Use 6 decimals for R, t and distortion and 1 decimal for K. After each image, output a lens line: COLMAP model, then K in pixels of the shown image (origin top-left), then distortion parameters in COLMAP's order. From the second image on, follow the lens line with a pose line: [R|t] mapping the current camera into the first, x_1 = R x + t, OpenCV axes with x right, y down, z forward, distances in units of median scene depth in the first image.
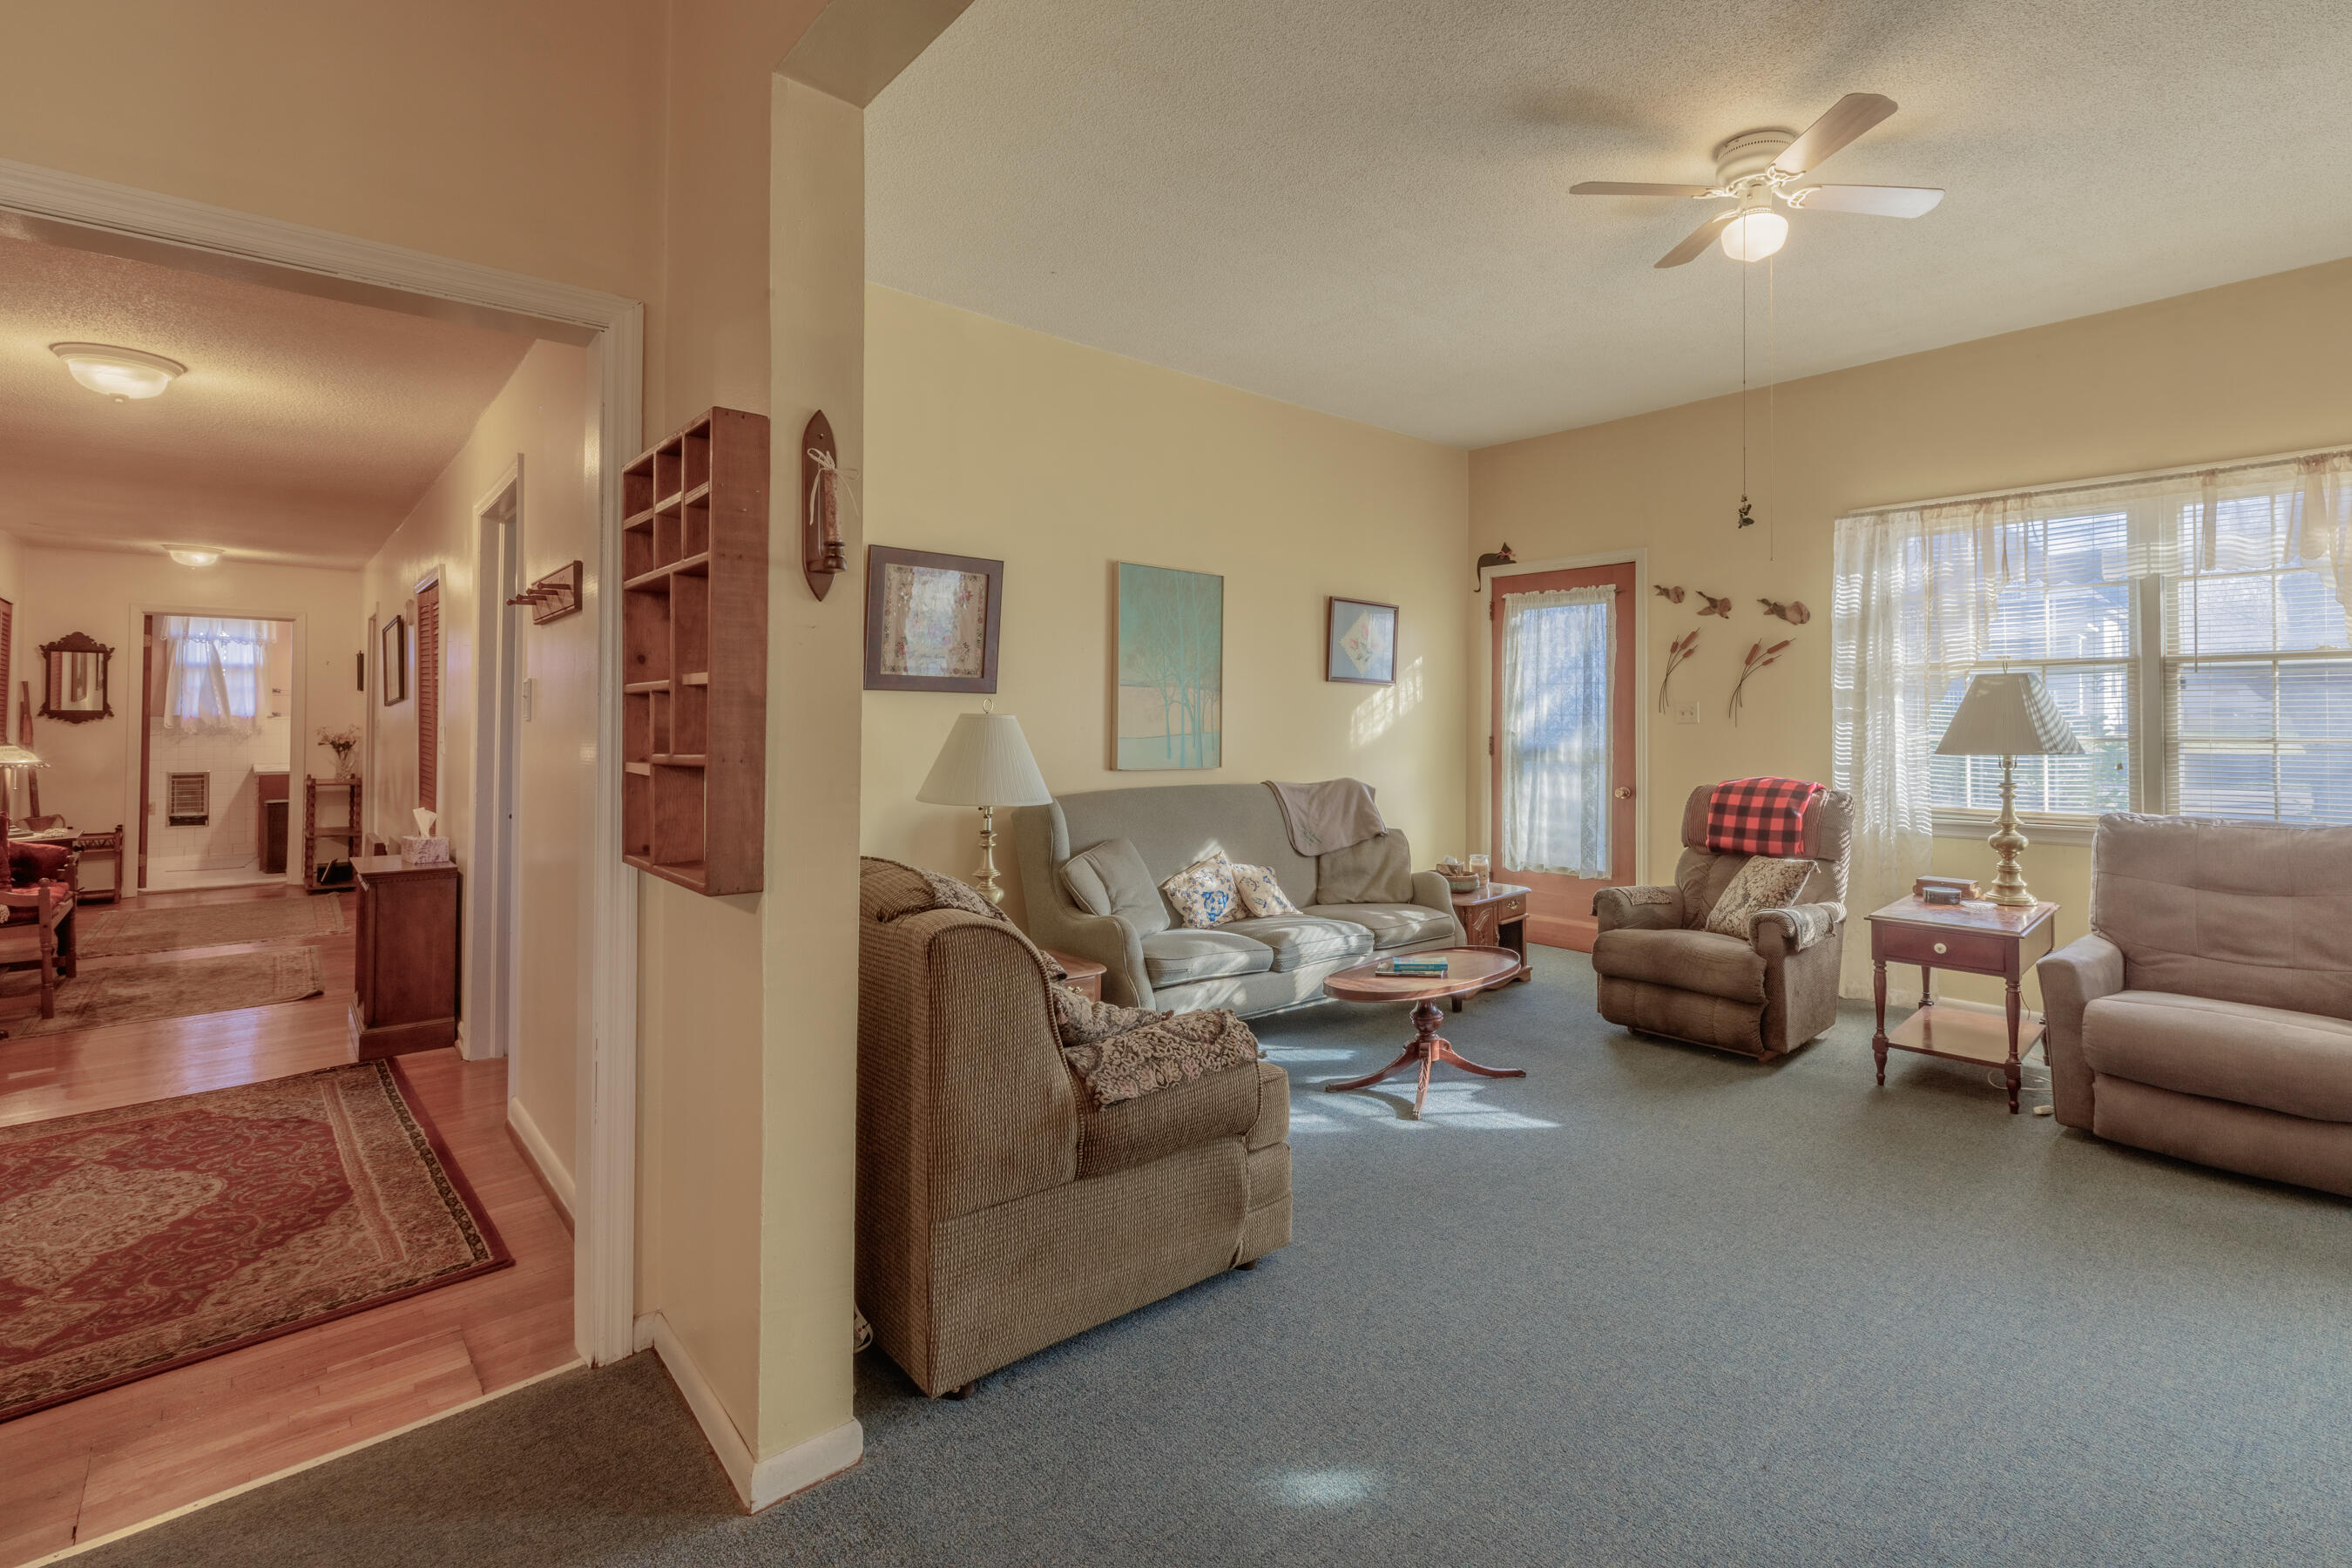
lens RADIAL K [[1064.4, 0, 1256.2], [0, 1064.4, 712.5], [0, 0, 1]] dist [0.003787, -0.000261]
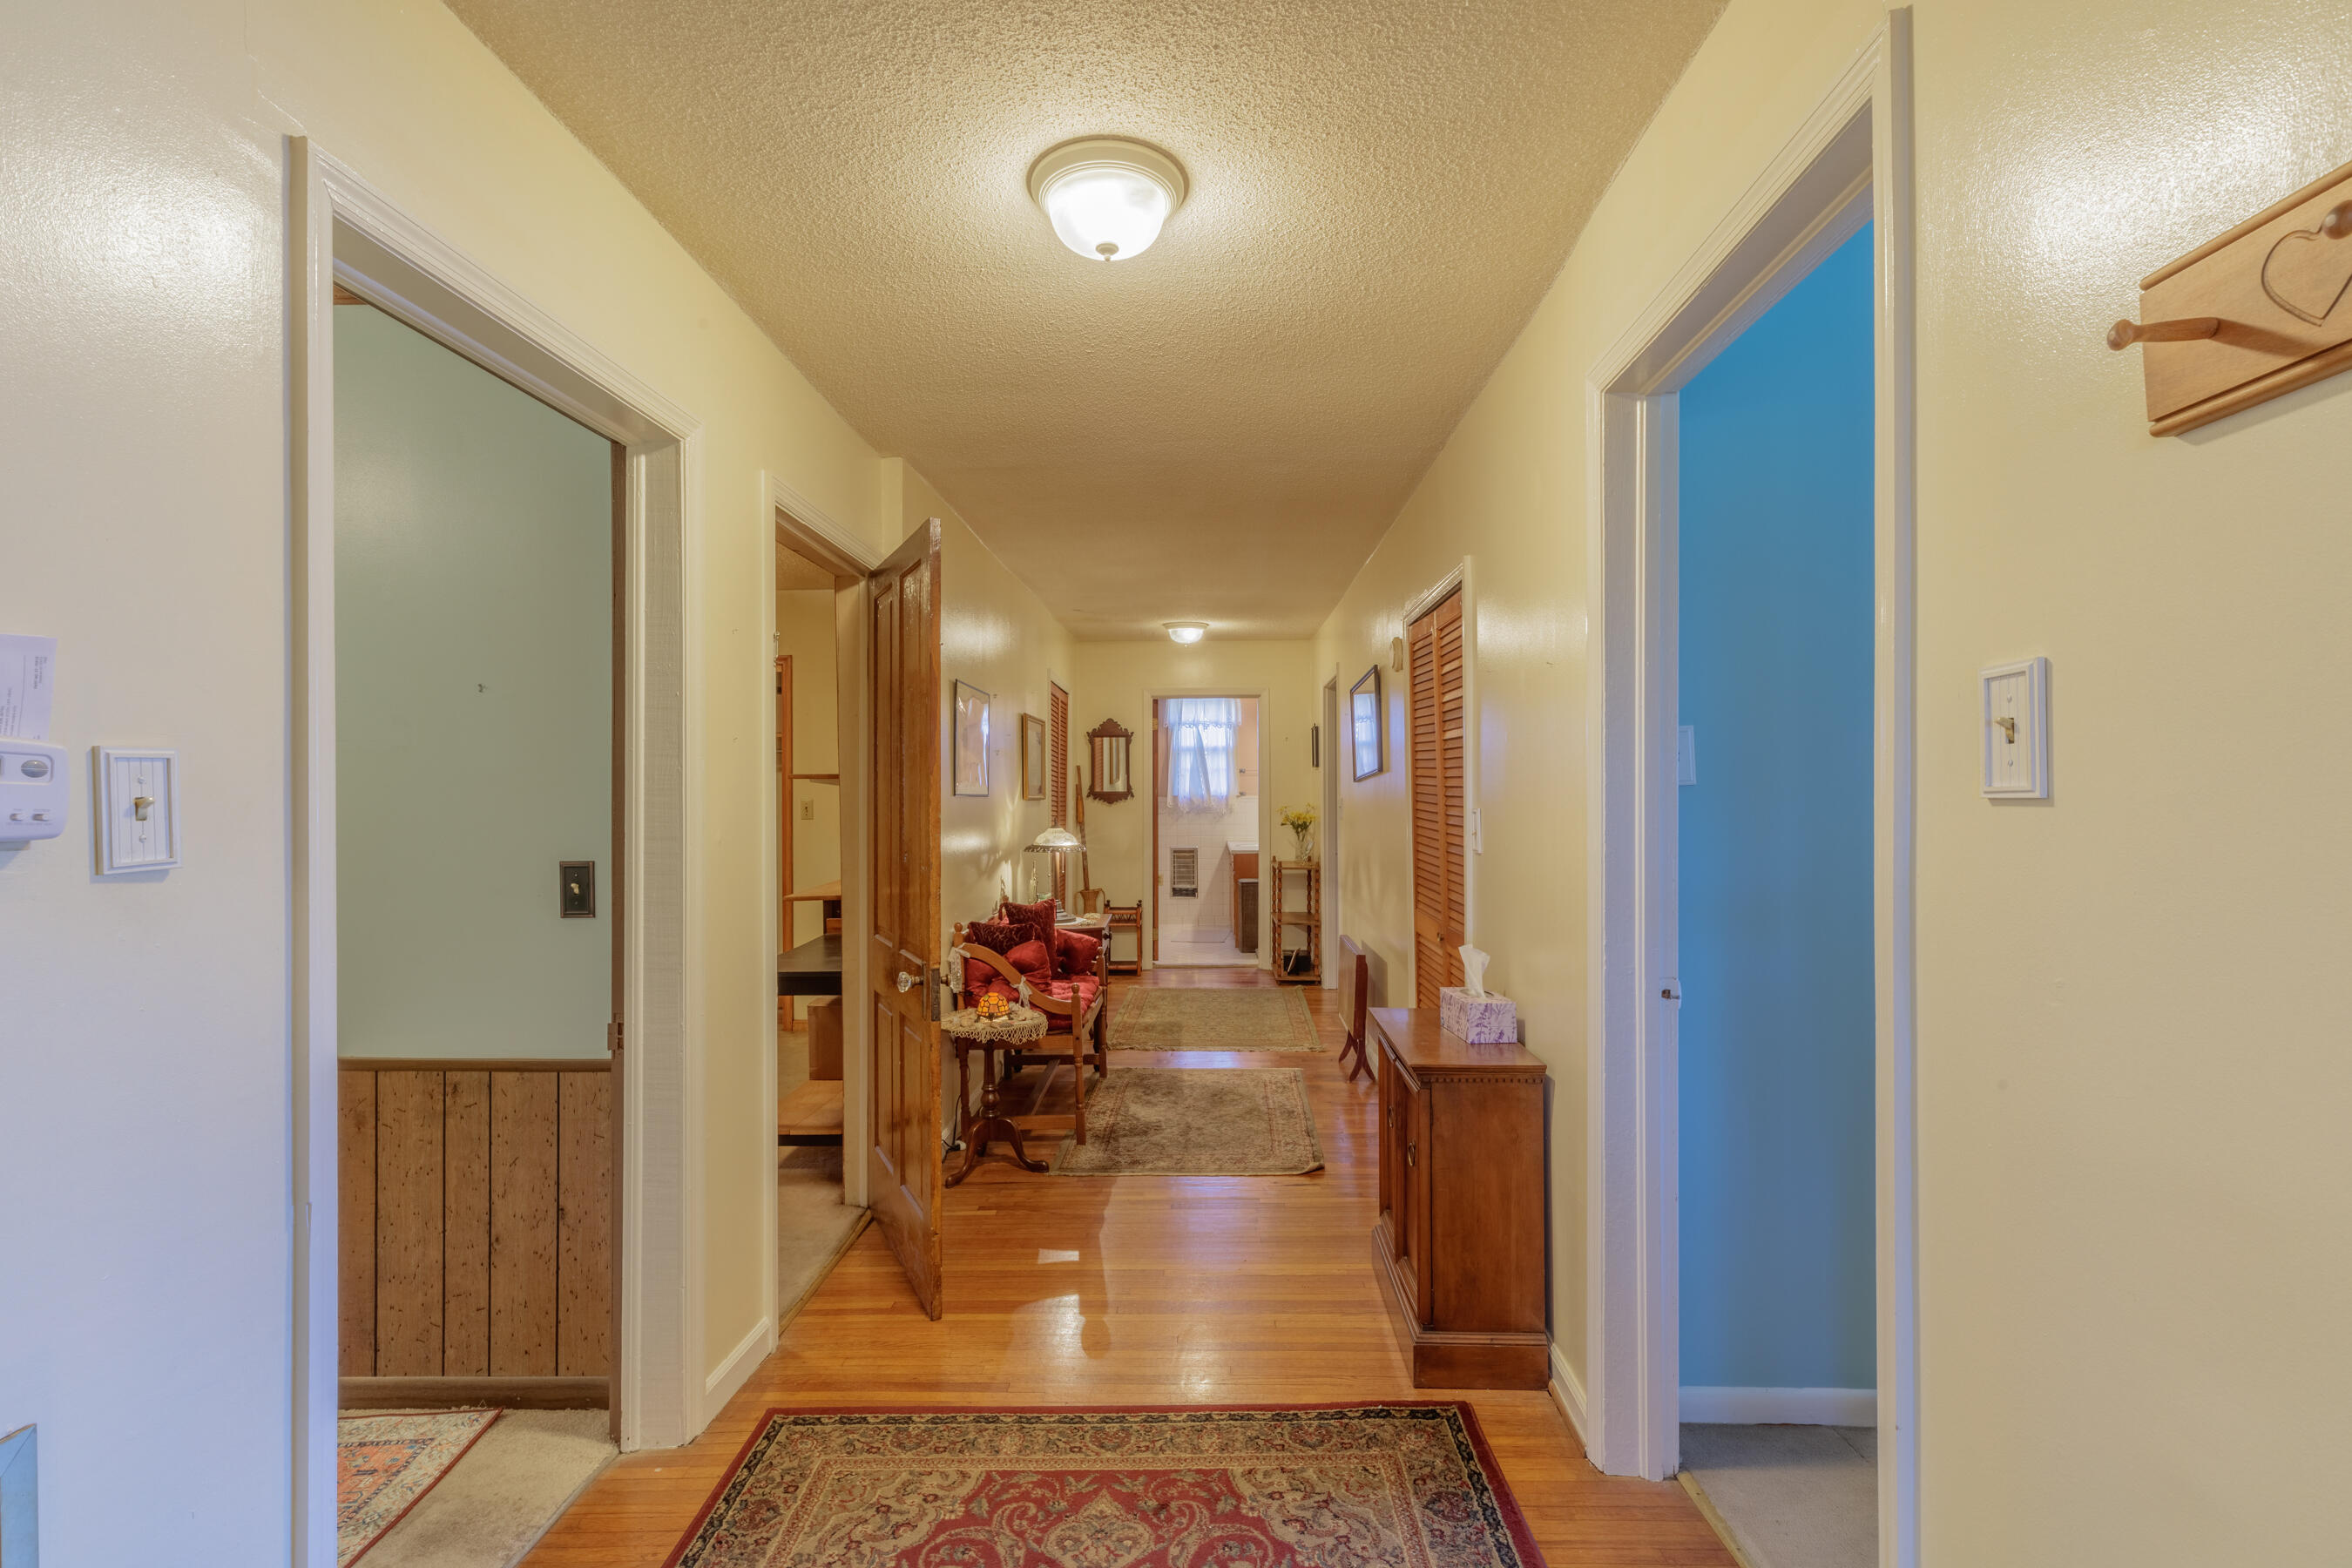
lens RADIAL K [[1064.4, 0, 1152.7], [0, 1064.4, 785.1], [0, 0, 1]] dist [0.003787, -0.000261]
pose [[0.689771, -0.017806, -0.723808, -0.328635], [0.017044, 0.999820, -0.008354, 0.001324], [0.723827, -0.006574, 0.689950, 0.320147]]
